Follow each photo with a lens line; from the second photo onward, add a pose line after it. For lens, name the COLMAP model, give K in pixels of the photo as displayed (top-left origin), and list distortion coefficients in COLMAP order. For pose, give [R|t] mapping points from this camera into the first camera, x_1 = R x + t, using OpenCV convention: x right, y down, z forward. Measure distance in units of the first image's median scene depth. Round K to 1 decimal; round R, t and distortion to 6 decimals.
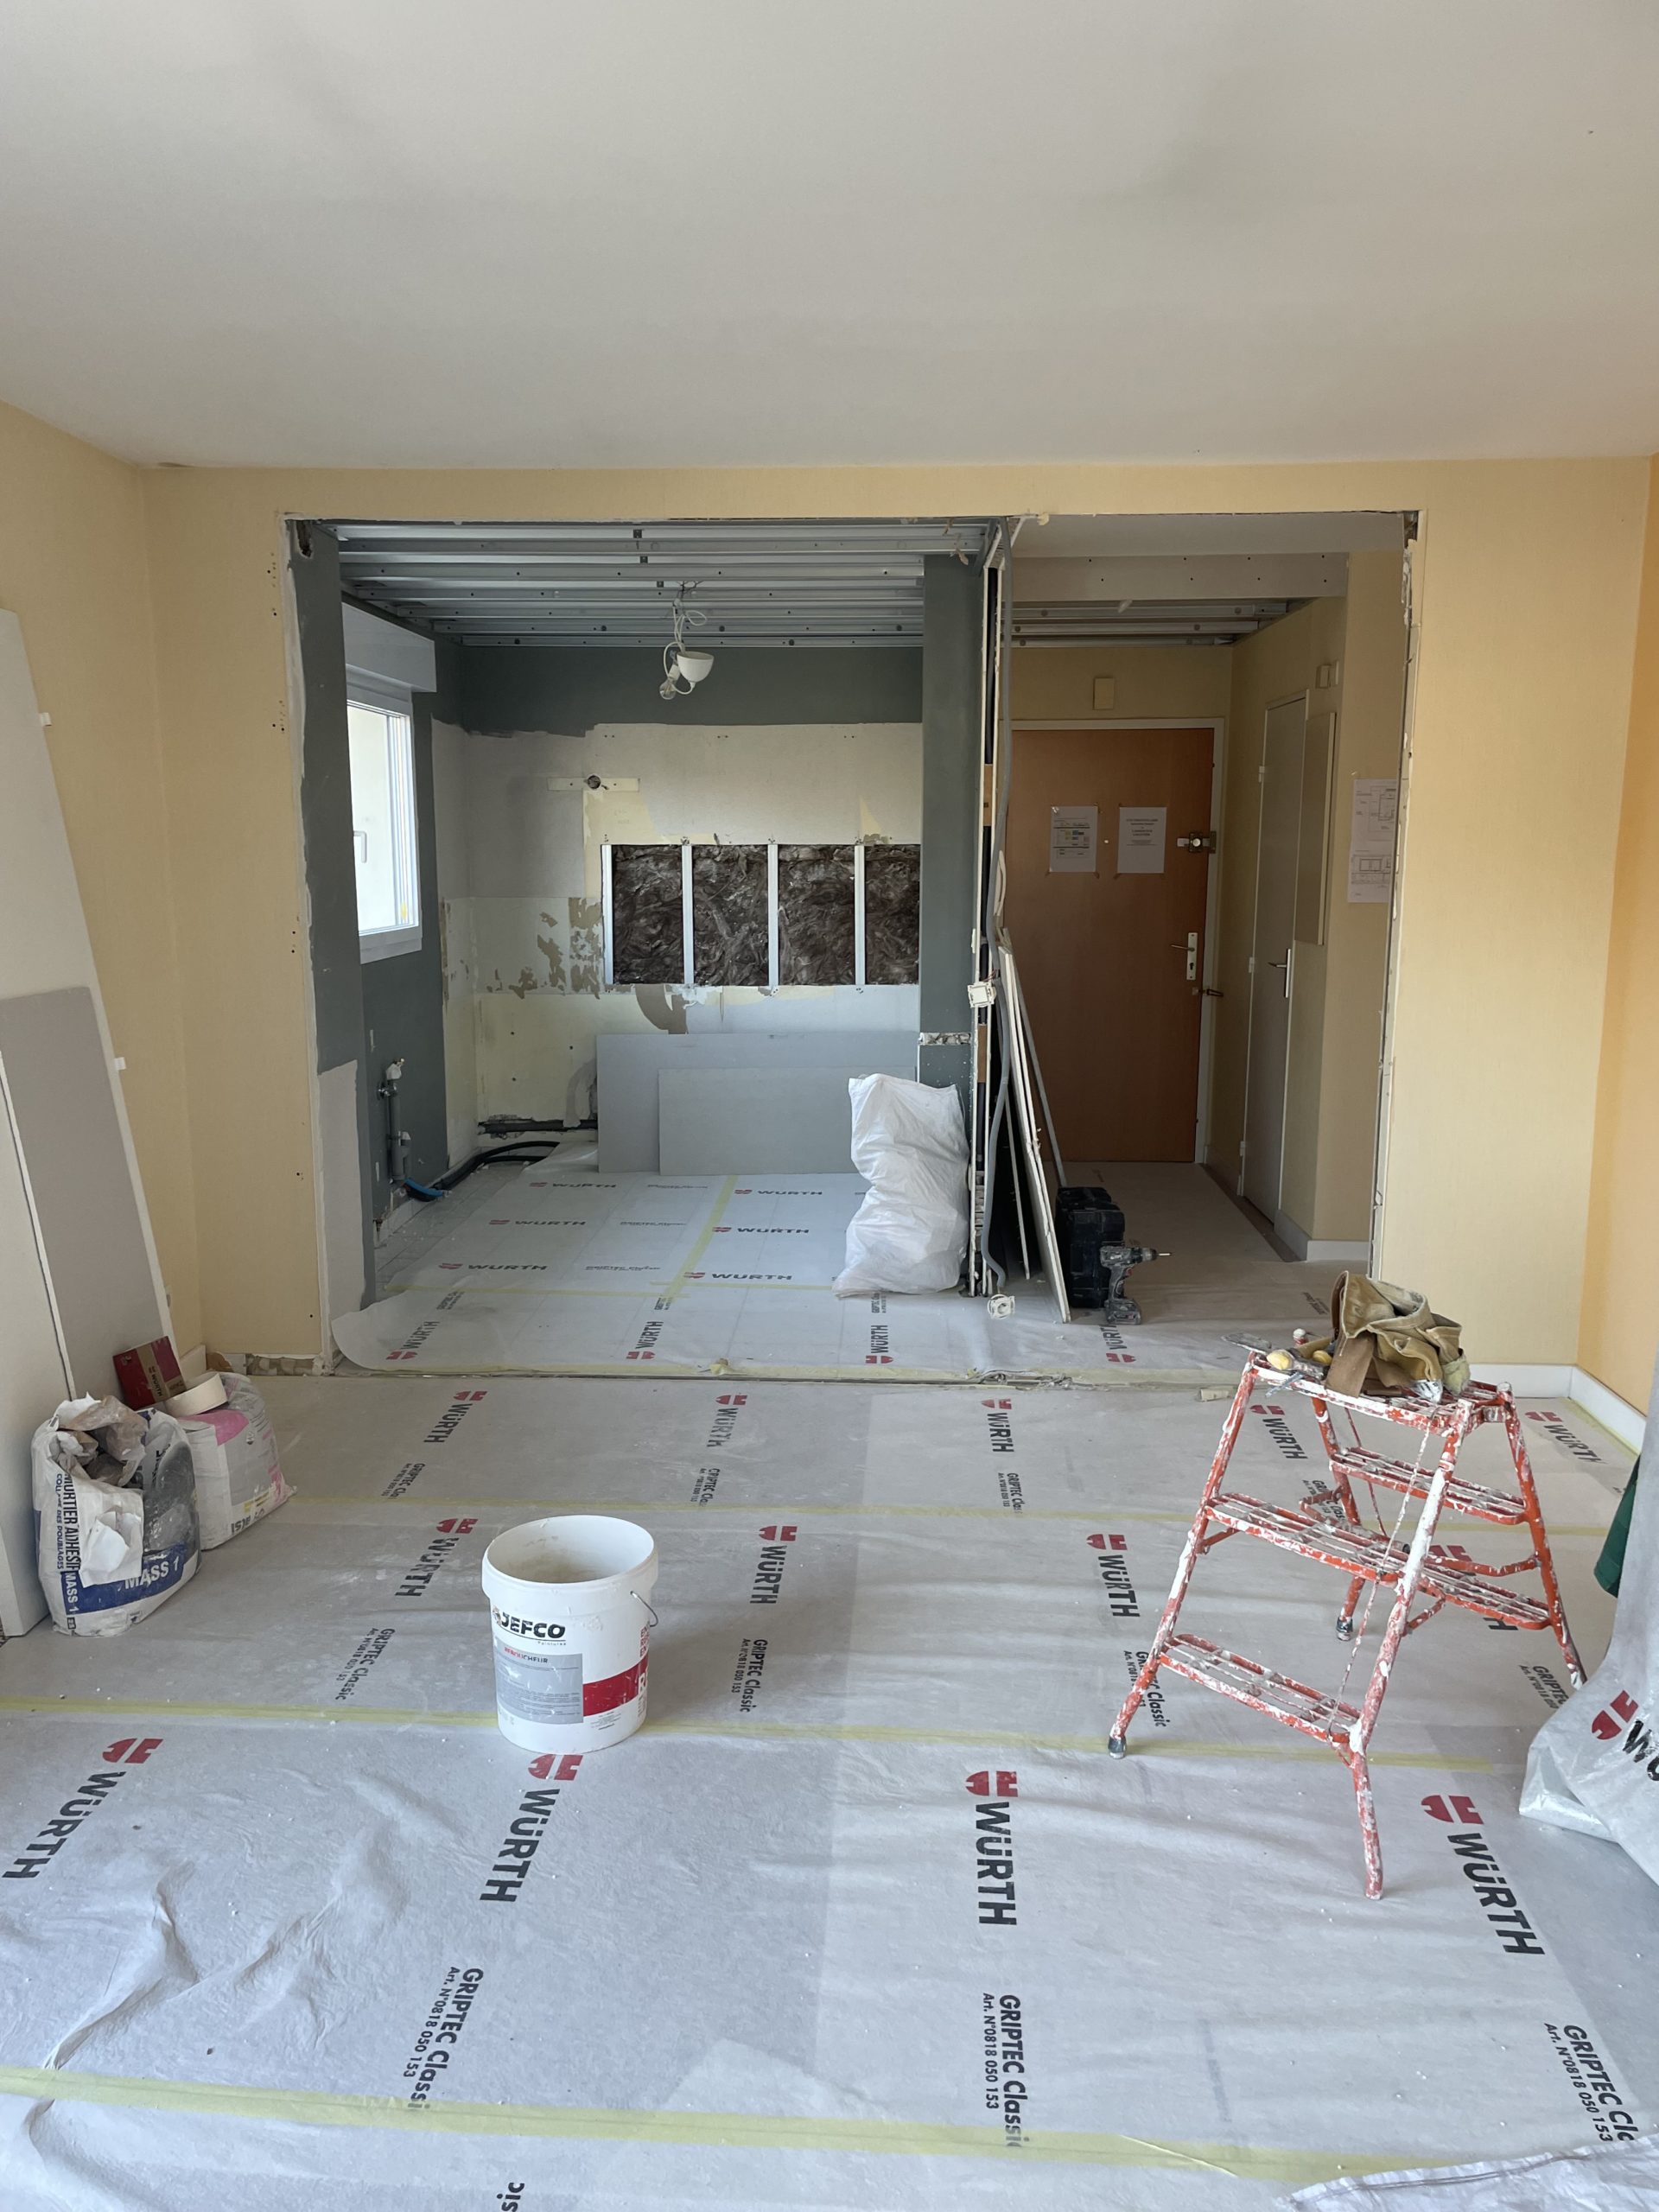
lens RADIAL K [[1676.3, 0, 830.2], [0, 1676.3, 1139.8], [0, 0, 1]] dist [0.110225, -0.152047]
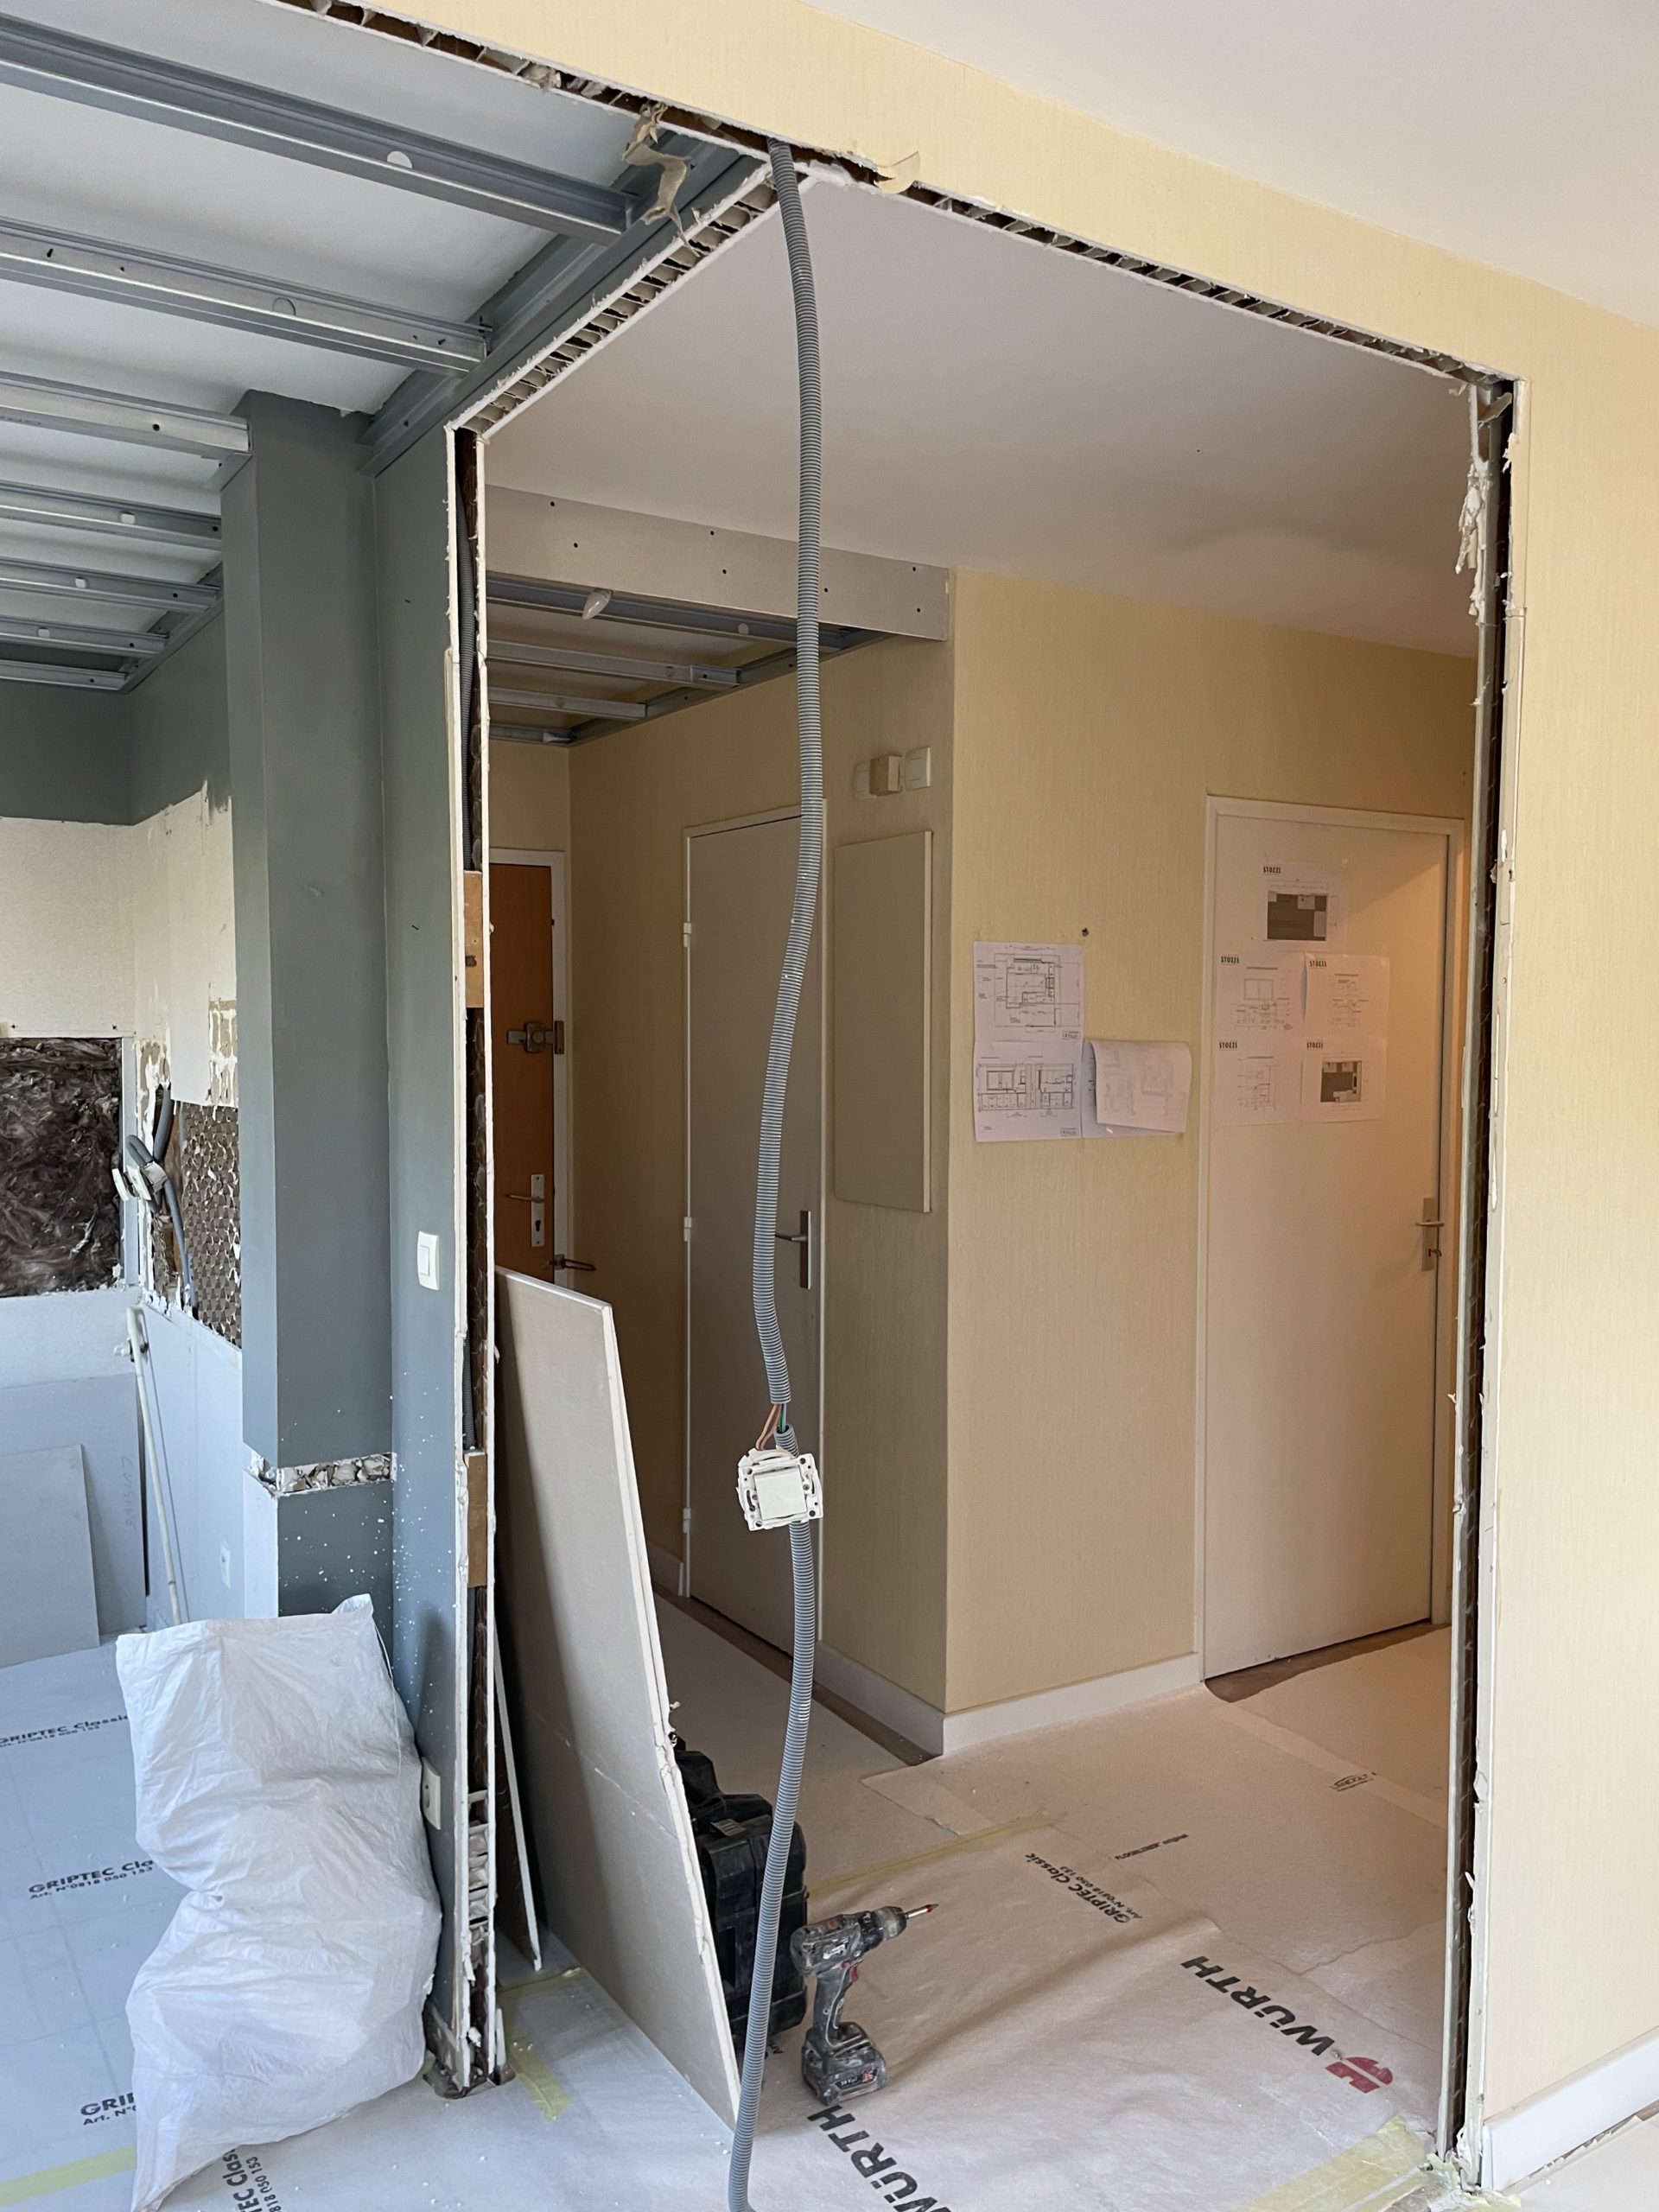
lens RADIAL K [[1676.3, 0, 830.2], [0, 1676.3, 1139.8], [0, 0, 1]] dist [0.110225, -0.152047]
pose [[0.827025, -0.034565, 0.561102, -0.072880], [0.095115, 0.992322, -0.079064, -0.101495], [-0.554060, 0.118757, 0.823962, 0.553520]]
